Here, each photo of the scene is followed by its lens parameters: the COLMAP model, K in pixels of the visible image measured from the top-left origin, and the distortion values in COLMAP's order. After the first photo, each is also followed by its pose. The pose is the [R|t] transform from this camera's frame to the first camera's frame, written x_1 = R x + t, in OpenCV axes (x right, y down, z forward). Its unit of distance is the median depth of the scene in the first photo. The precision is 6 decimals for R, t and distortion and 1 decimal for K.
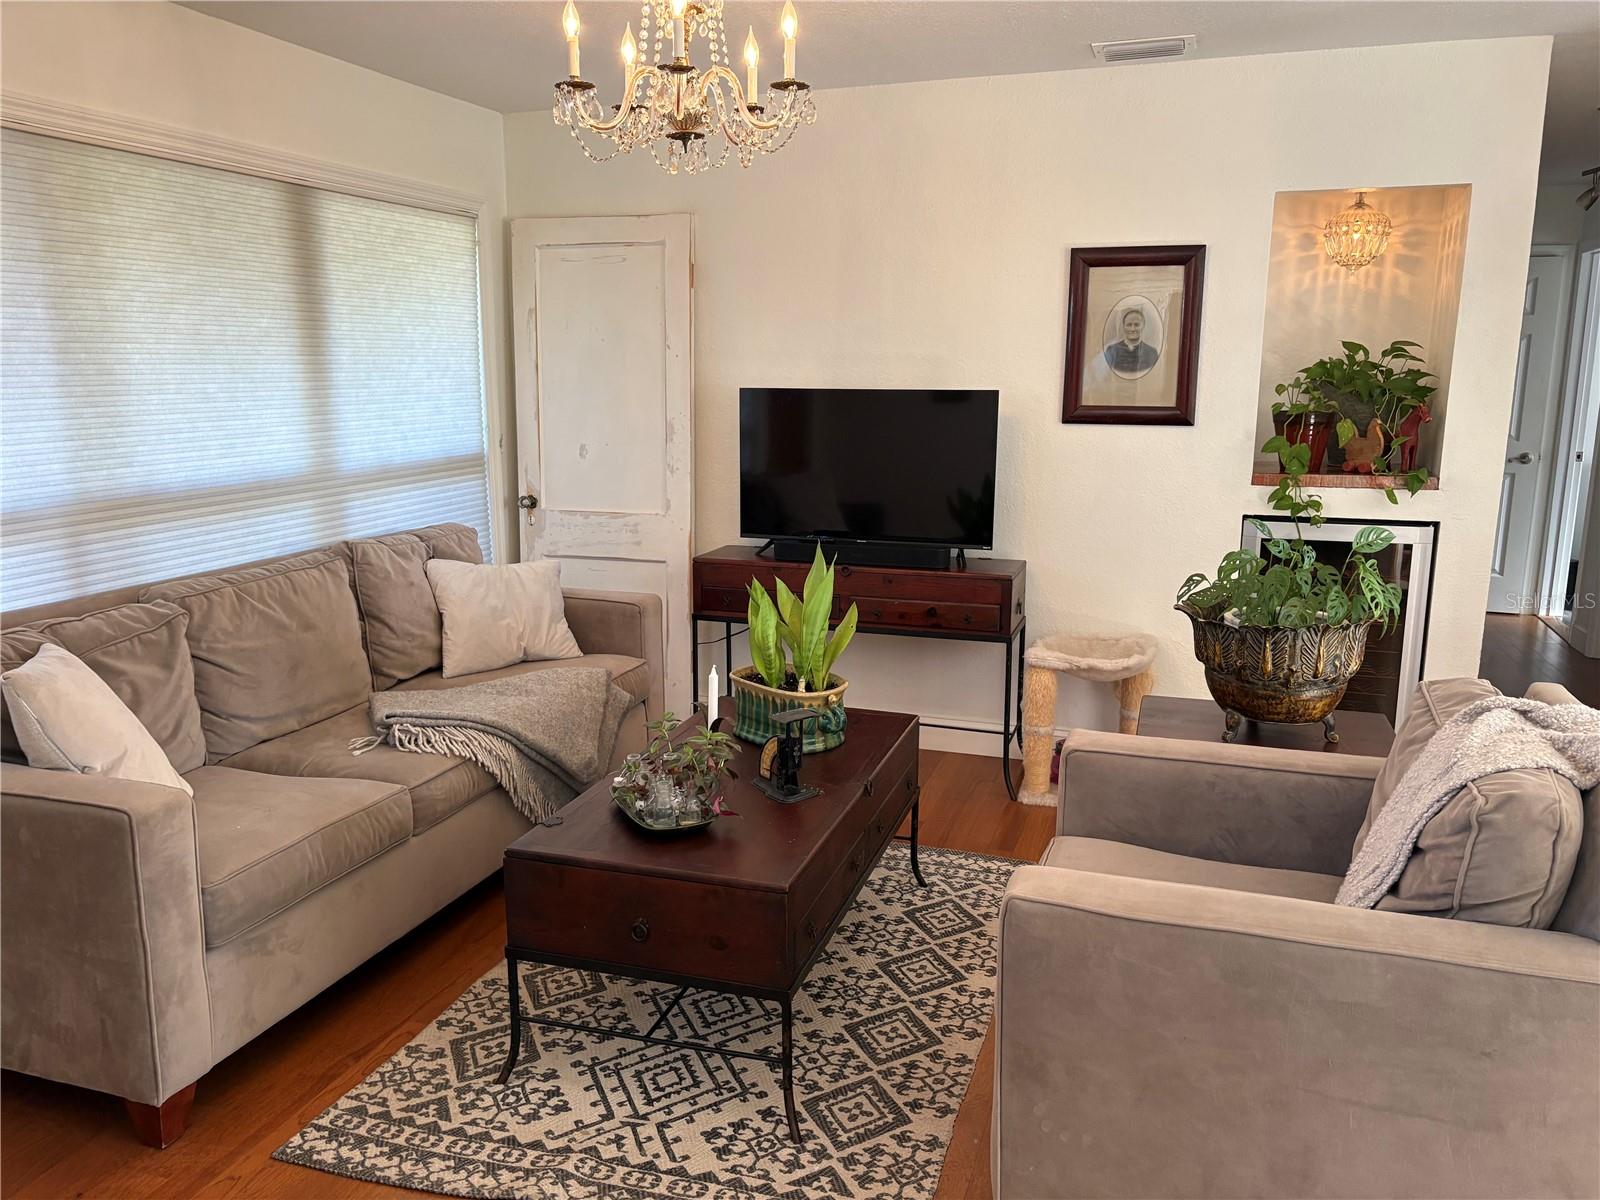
lens RADIAL K [[1209.5, 0, 798.1], [0, 1209.5, 602.2], [0, 0, 1]] dist [0.050444, -0.054073]
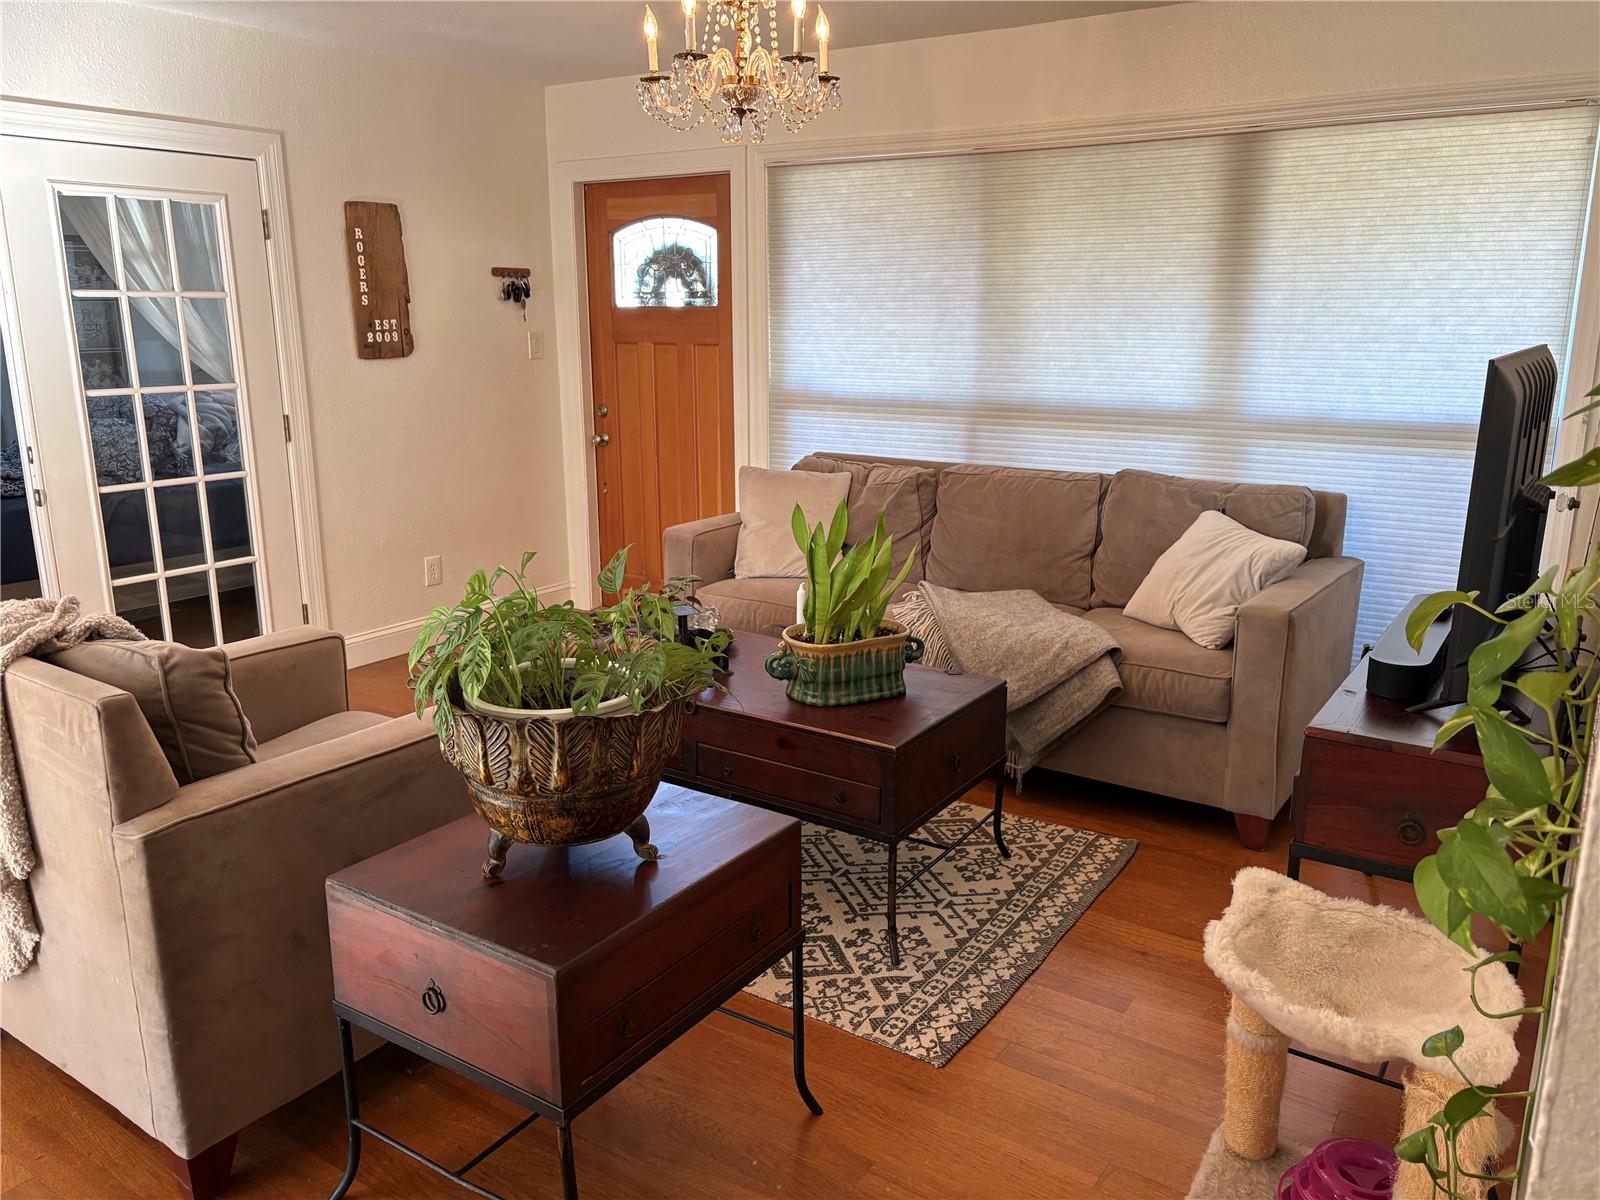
lens RADIAL K [[1209.5, 0, 798.7], [0, 1209.5, 596.5], [0, 0, 1]] dist [0.050444, -0.054073]
pose [[-0.263140, 0.227940, -0.937444, 0.814274], [-0.186882, 0.941240, 0.281321, -0.208677], [0.946484, 0.249218, -0.205080, 1.033388]]
